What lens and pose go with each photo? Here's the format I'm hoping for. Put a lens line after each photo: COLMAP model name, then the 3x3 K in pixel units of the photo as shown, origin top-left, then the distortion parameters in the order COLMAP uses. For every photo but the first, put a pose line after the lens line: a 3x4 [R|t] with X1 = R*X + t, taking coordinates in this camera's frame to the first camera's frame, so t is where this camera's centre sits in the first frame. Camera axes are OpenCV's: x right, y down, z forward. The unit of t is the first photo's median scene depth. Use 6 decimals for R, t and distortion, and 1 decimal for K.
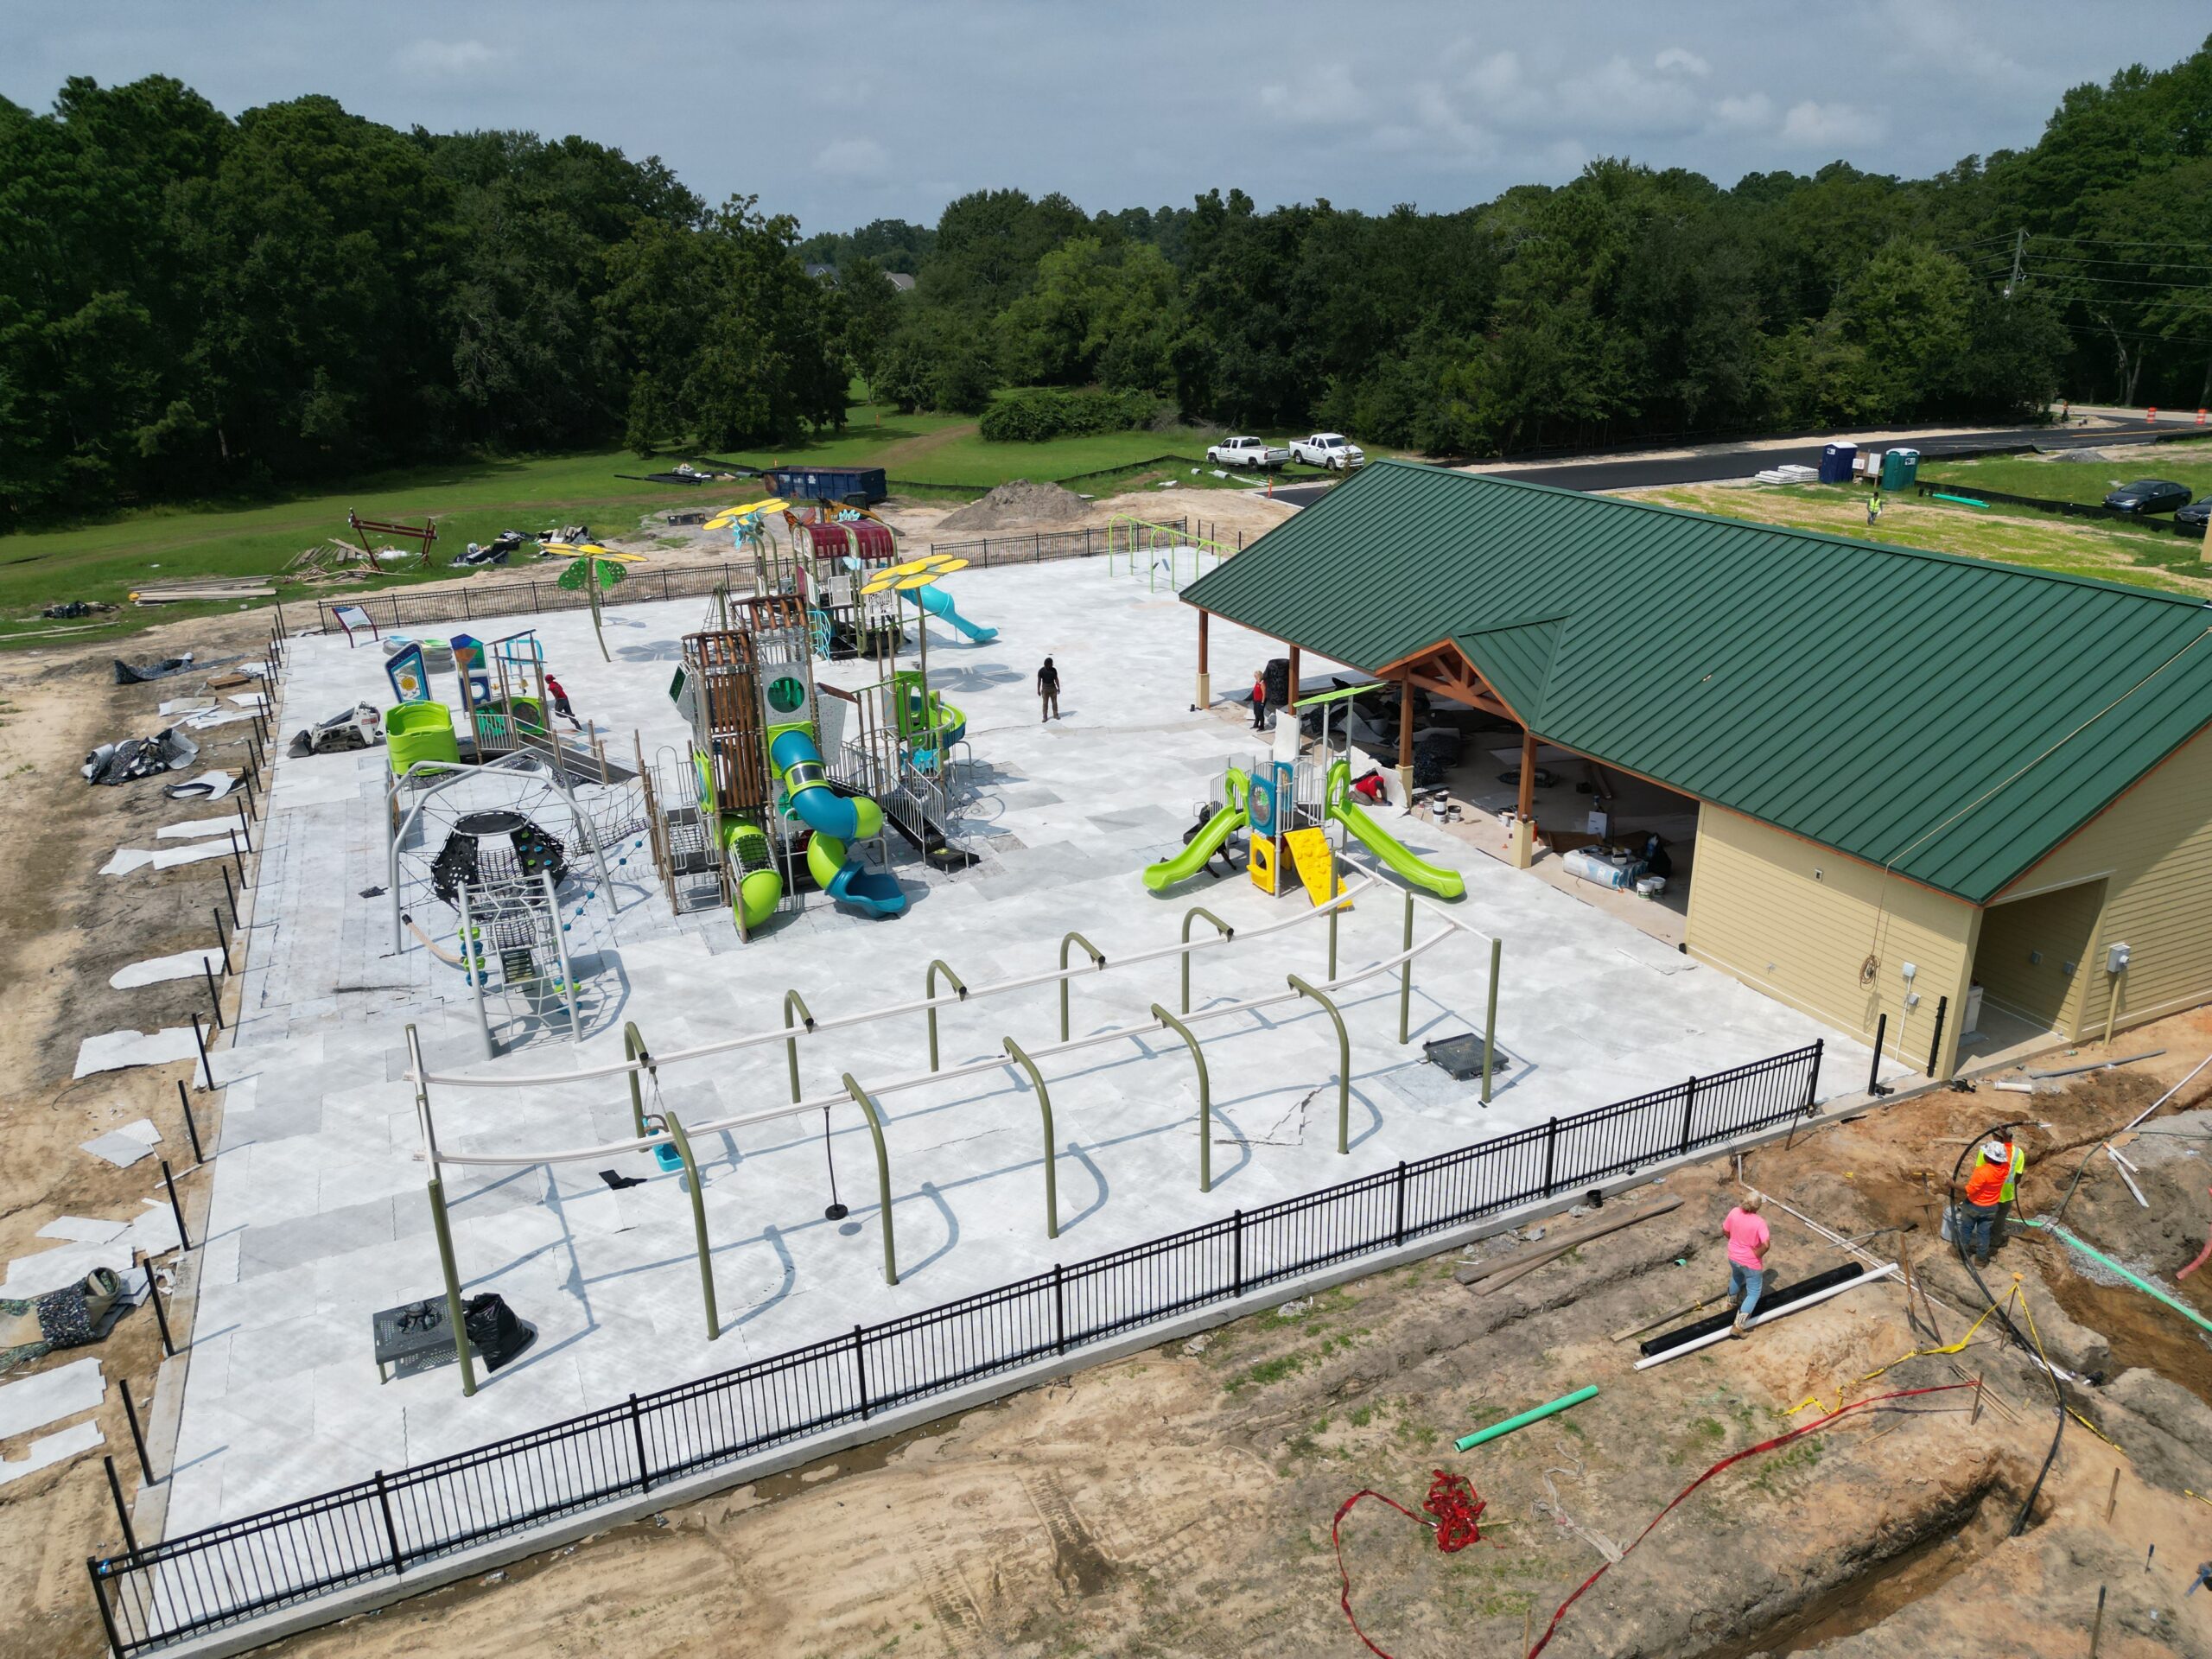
lens RADIAL K [[1549.4, 0, 1116.0], [0, 1549.4, 817.0], [0, 0, 1]] dist [0.083792, -0.089379]
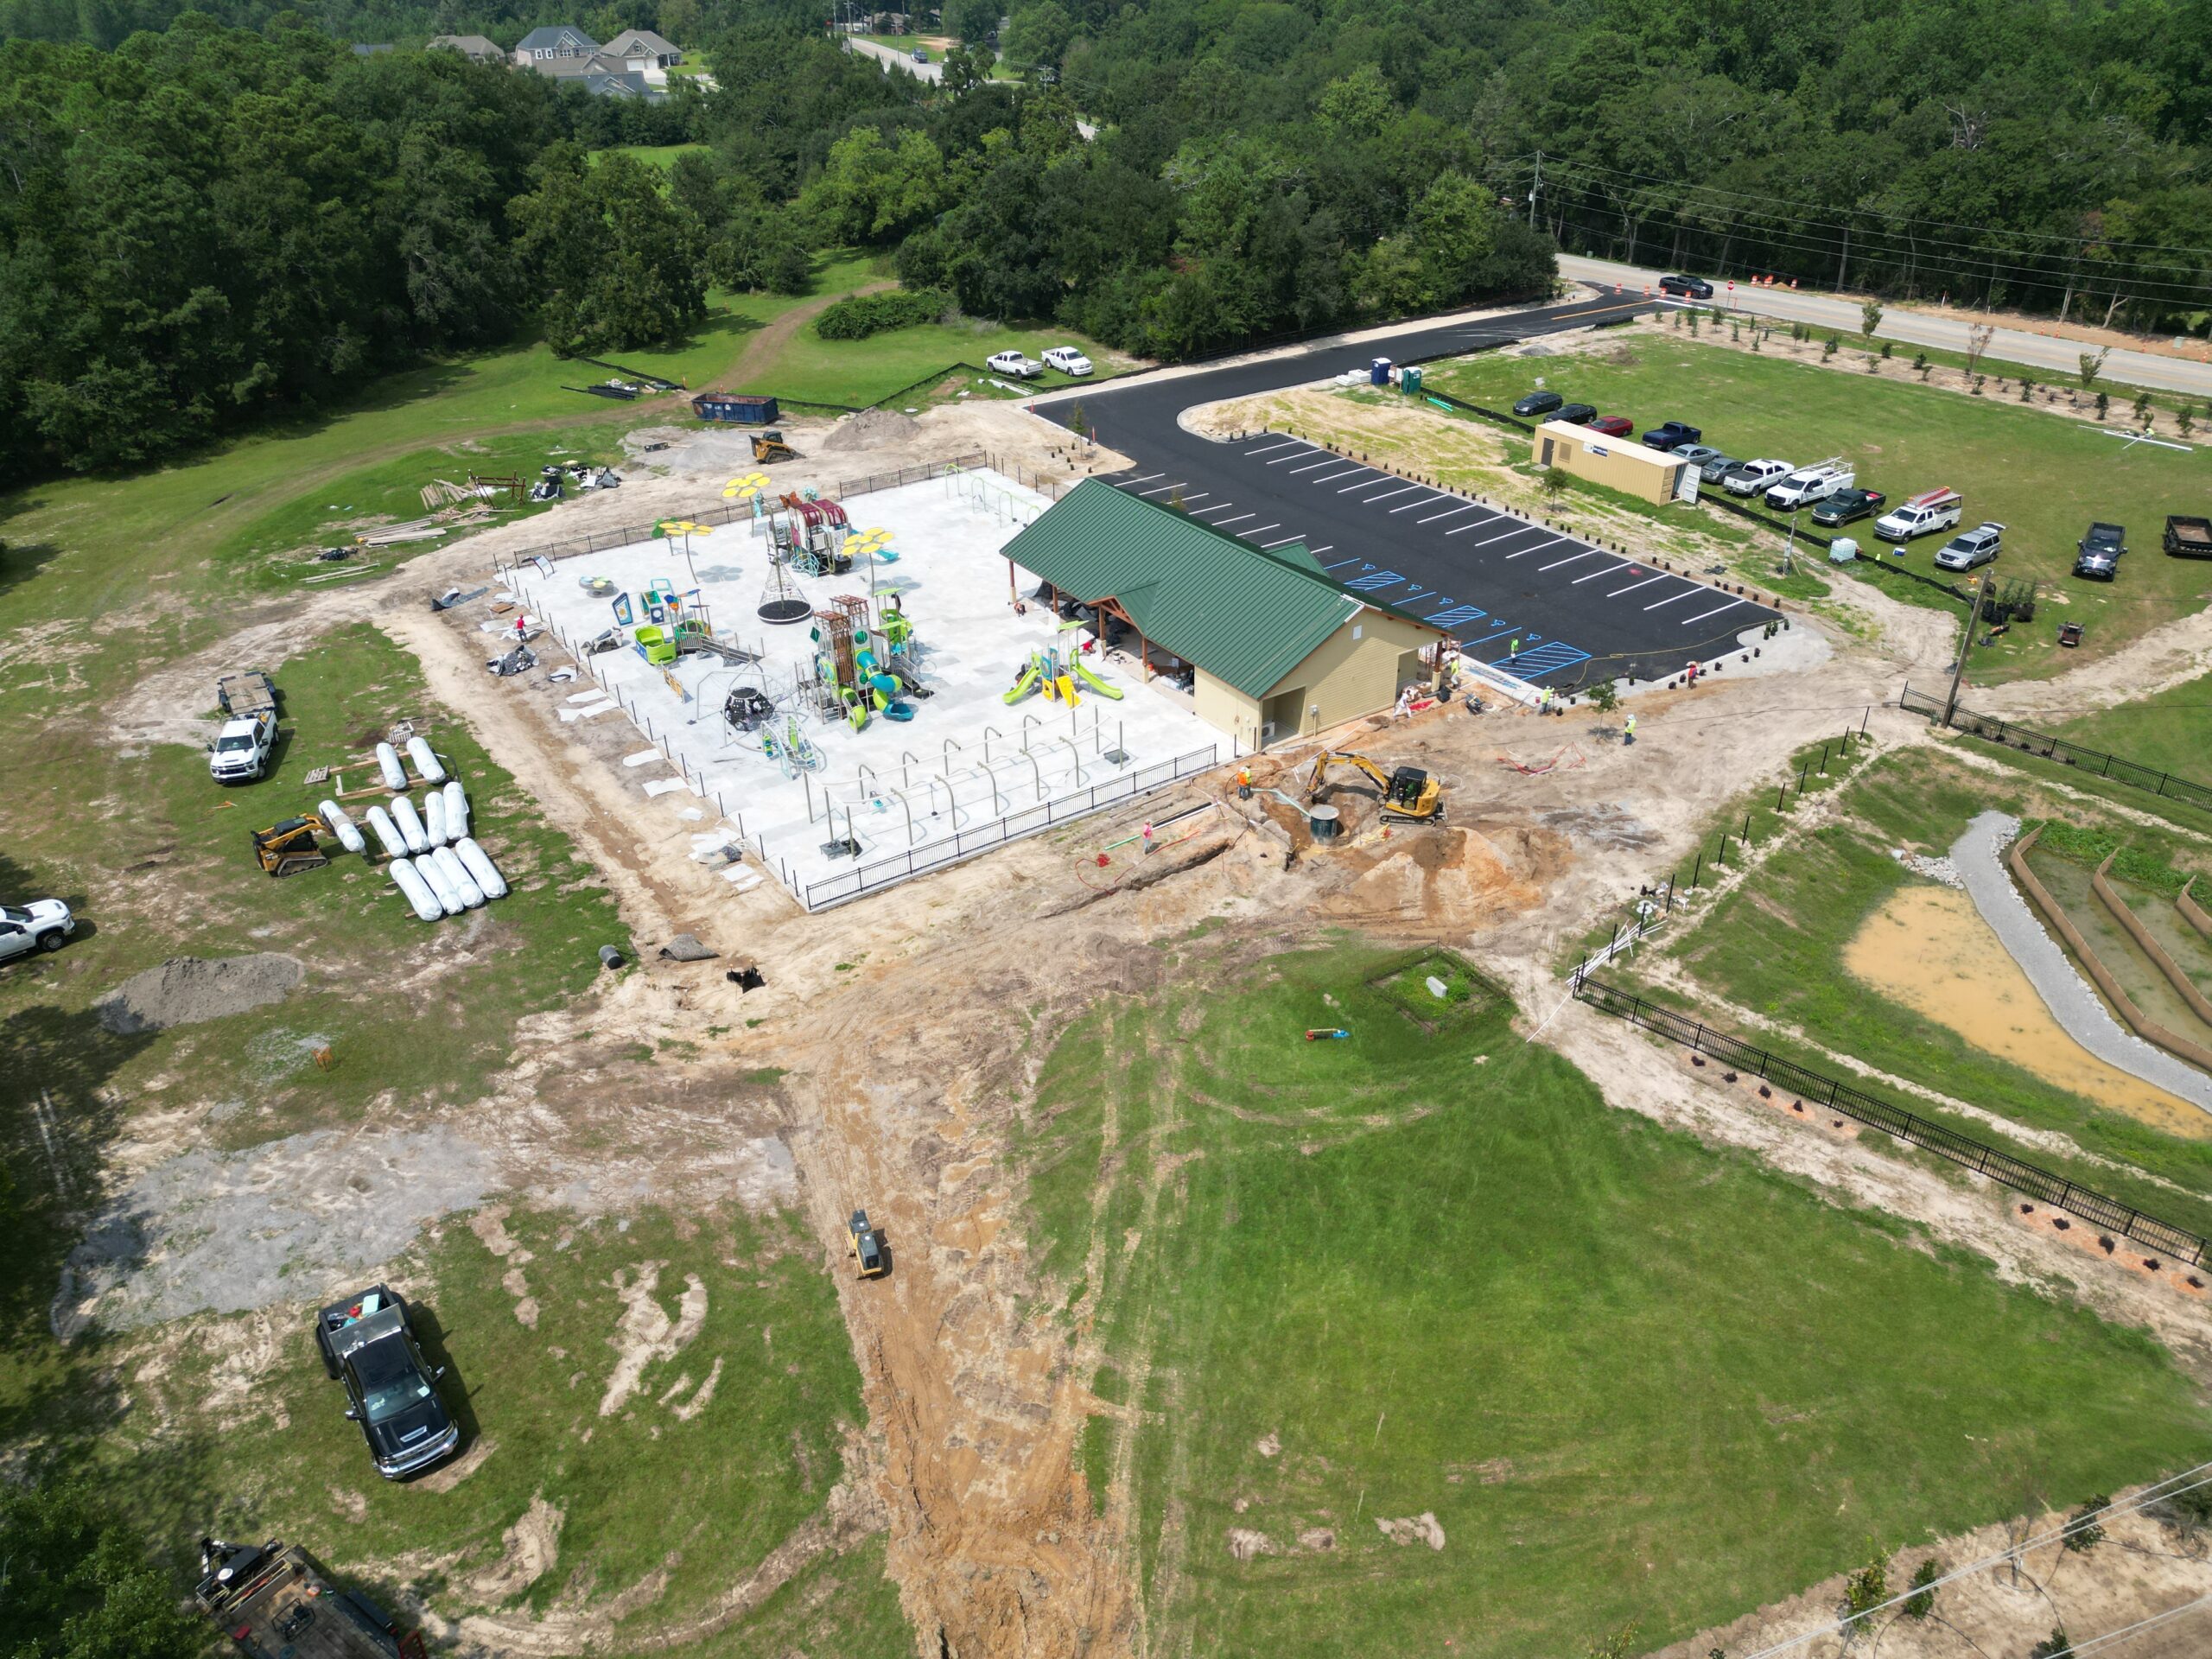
lens RADIAL K [[1549.4, 0, 1116.0], [0, 1549.4, 817.0], [0, 0, 1]] dist [0.083792, -0.089379]
pose [[0.987809, -0.079481, 0.133849, -0.136705], [0.053972, 0.981362, 0.184431, -0.202051], [-0.146013, -0.174958, 0.973689, -1.378594]]
